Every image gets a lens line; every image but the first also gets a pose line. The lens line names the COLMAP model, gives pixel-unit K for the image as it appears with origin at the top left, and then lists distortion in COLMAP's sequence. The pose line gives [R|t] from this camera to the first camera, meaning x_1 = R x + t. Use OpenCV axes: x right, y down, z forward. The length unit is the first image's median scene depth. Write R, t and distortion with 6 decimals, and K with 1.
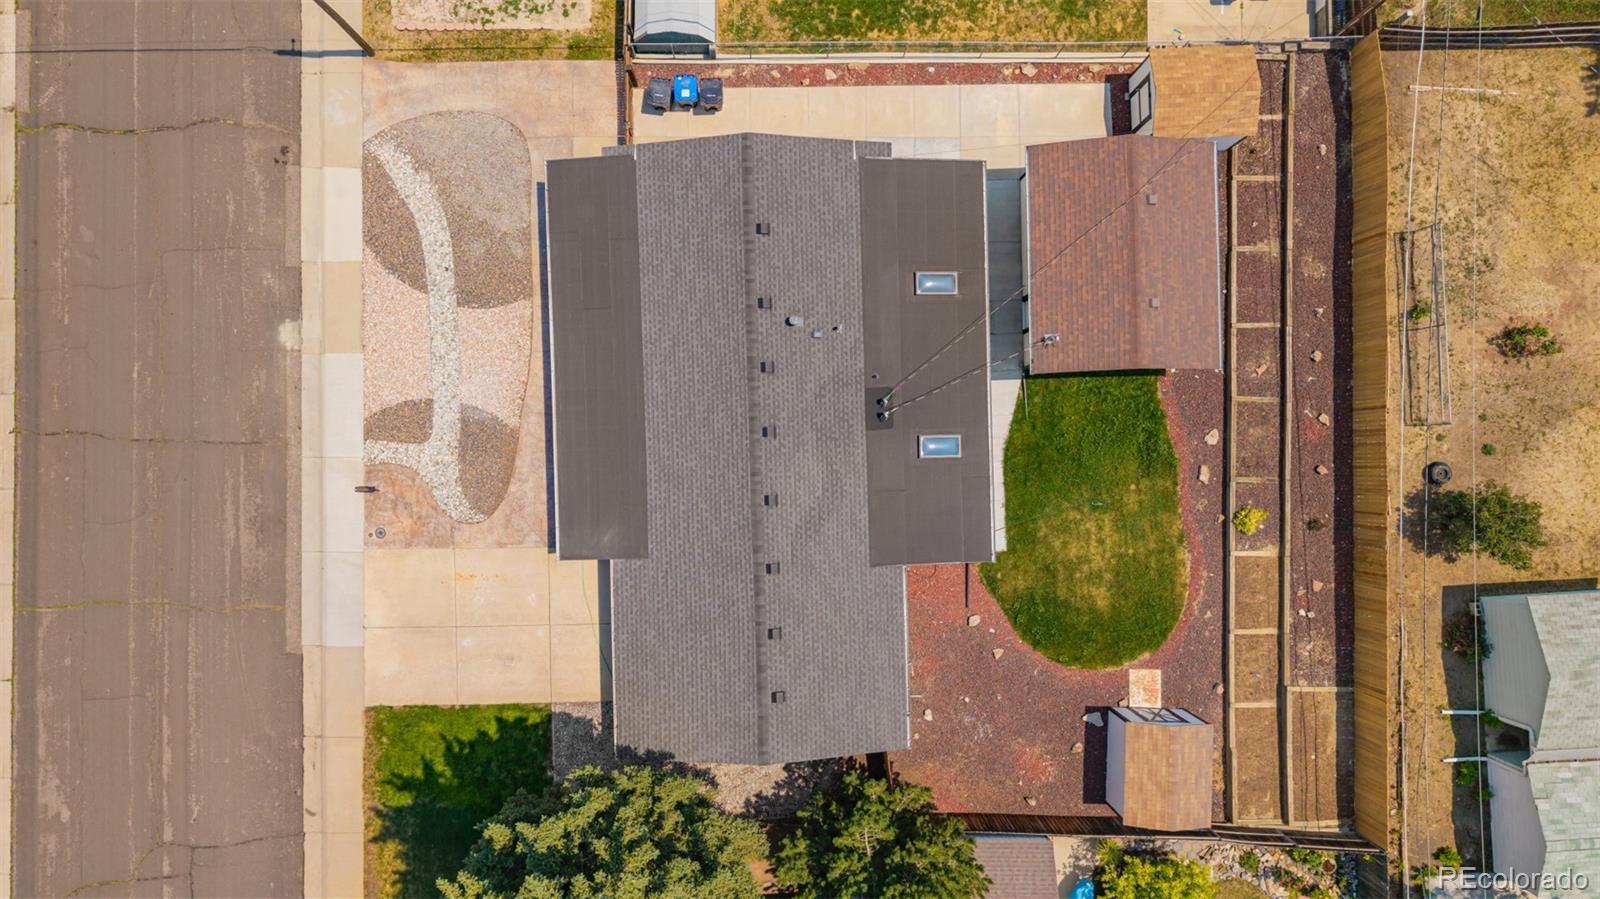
lens RADIAL K [[1069.2, 0, 800.0], [0, 1069.2, 449.5], [0, 0, 1]] dist [0.030542, -0.036872]
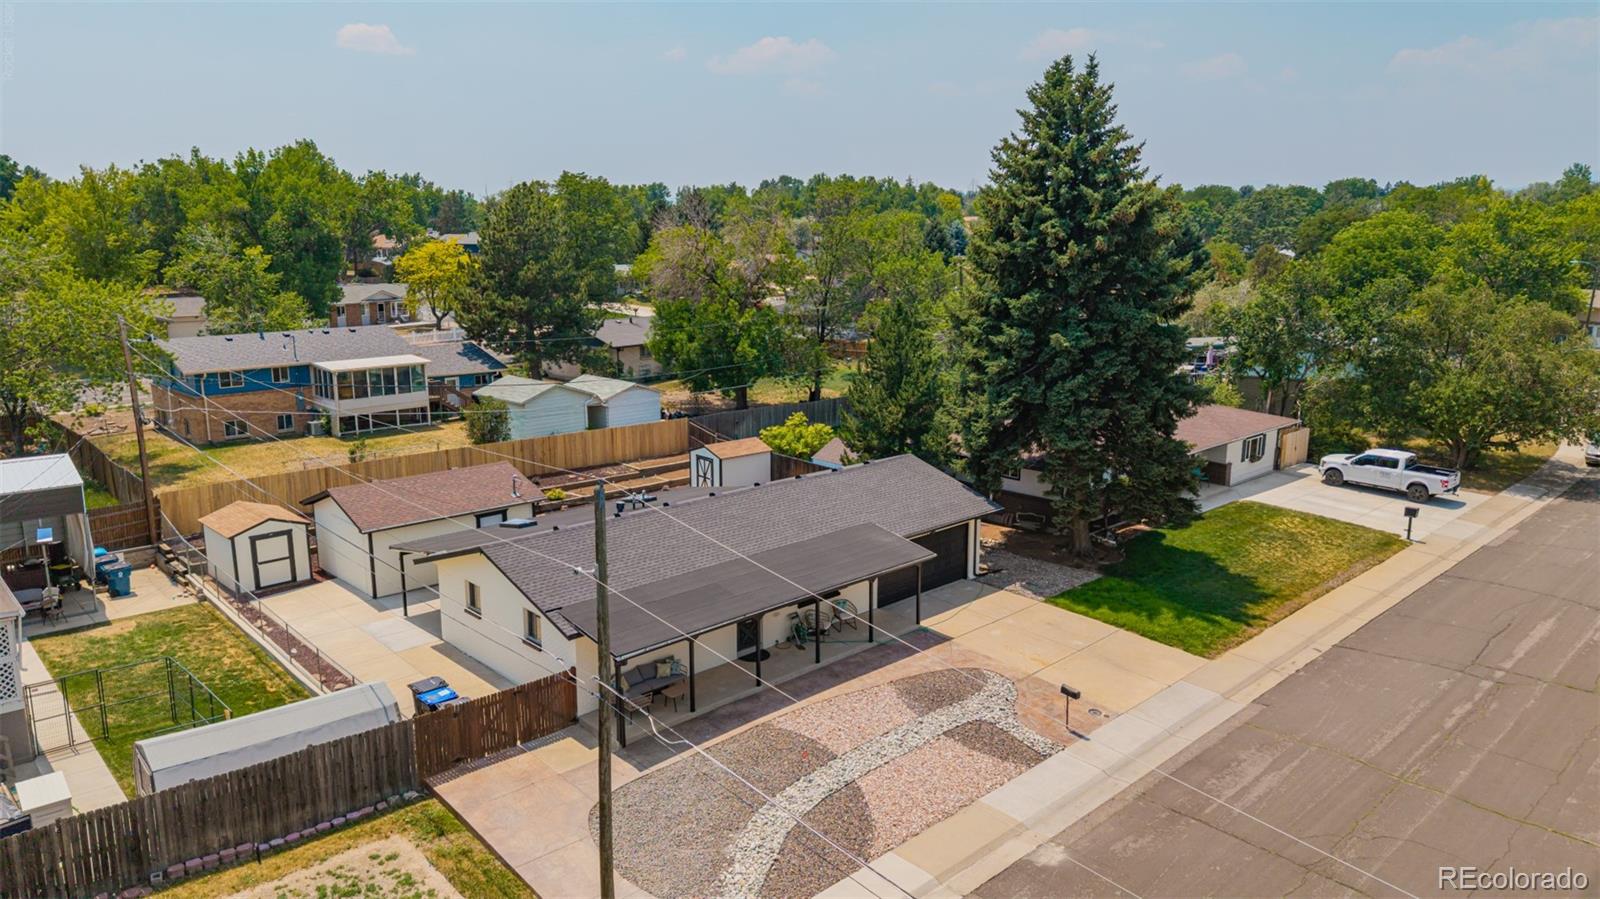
lens RADIAL K [[1069.2, 0, 800.0], [0, 1069.2, 449.5], [0, 0, 1]] dist [0.030542, -0.036872]
pose [[-0.674660, -0.174071, 0.717310, -0.802492], [0.737842, -0.131948, 0.661951, -0.621796], [-0.020579, 0.975853, 0.217457, 0.622620]]
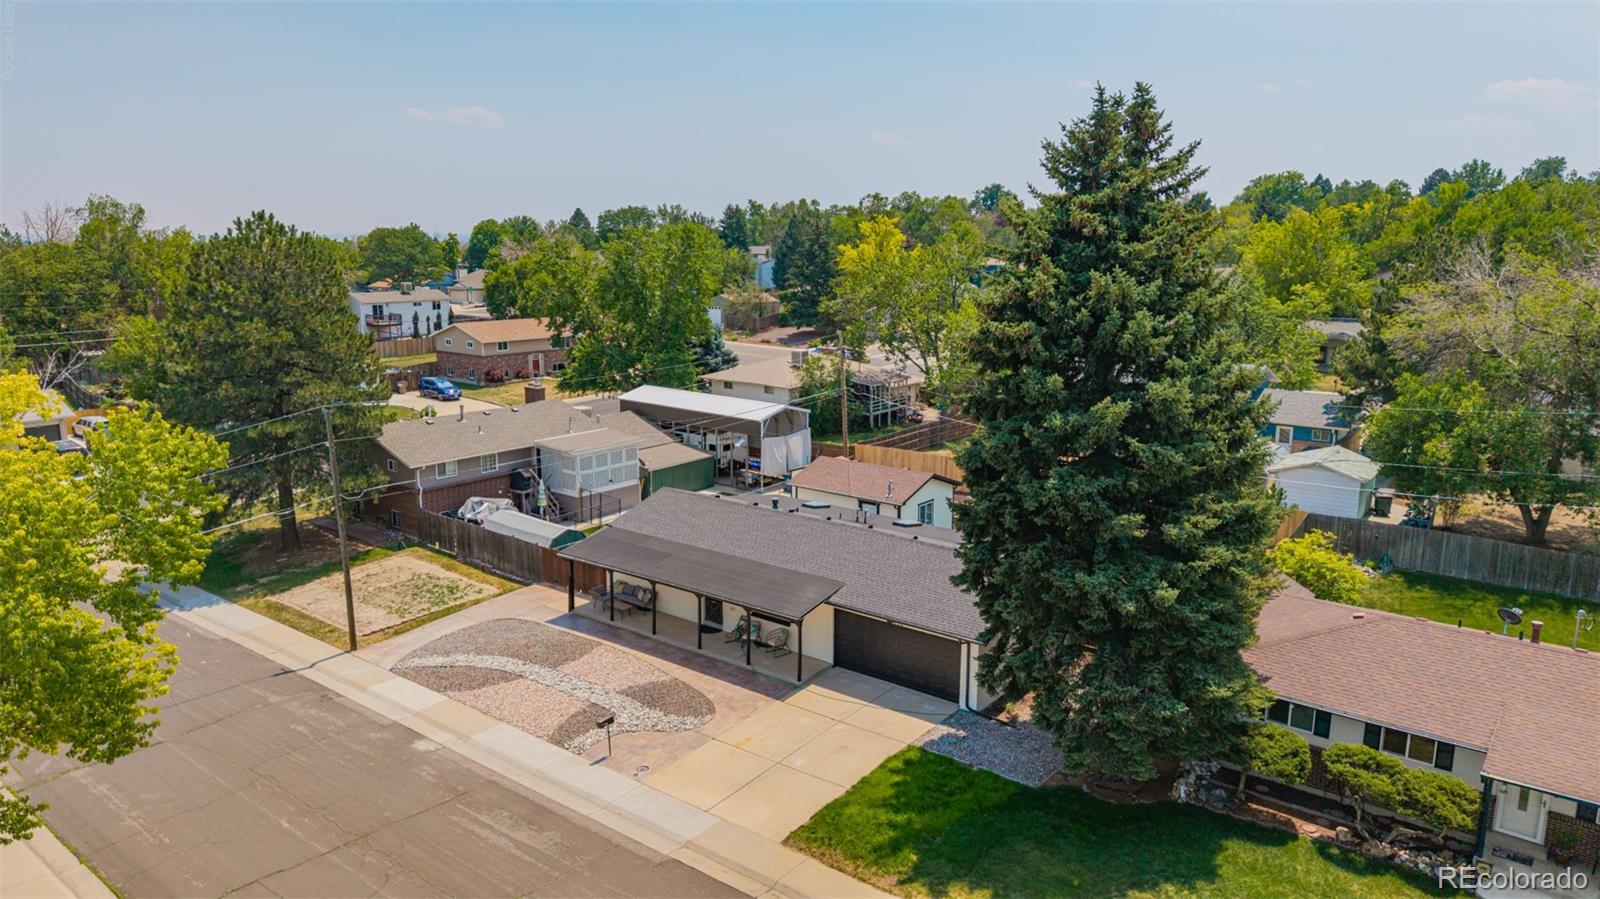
lens RADIAL K [[1069.2, 0, 800.0], [0, 1069.2, 449.5], [0, 0, 1]] dist [0.030542, -0.036872]
pose [[0.635872, -0.175376, 0.751605, -0.931060], [0.771704, 0.129520, -0.622654, 0.699118], [0.011851, 0.975945, 0.217696, 0.550341]]
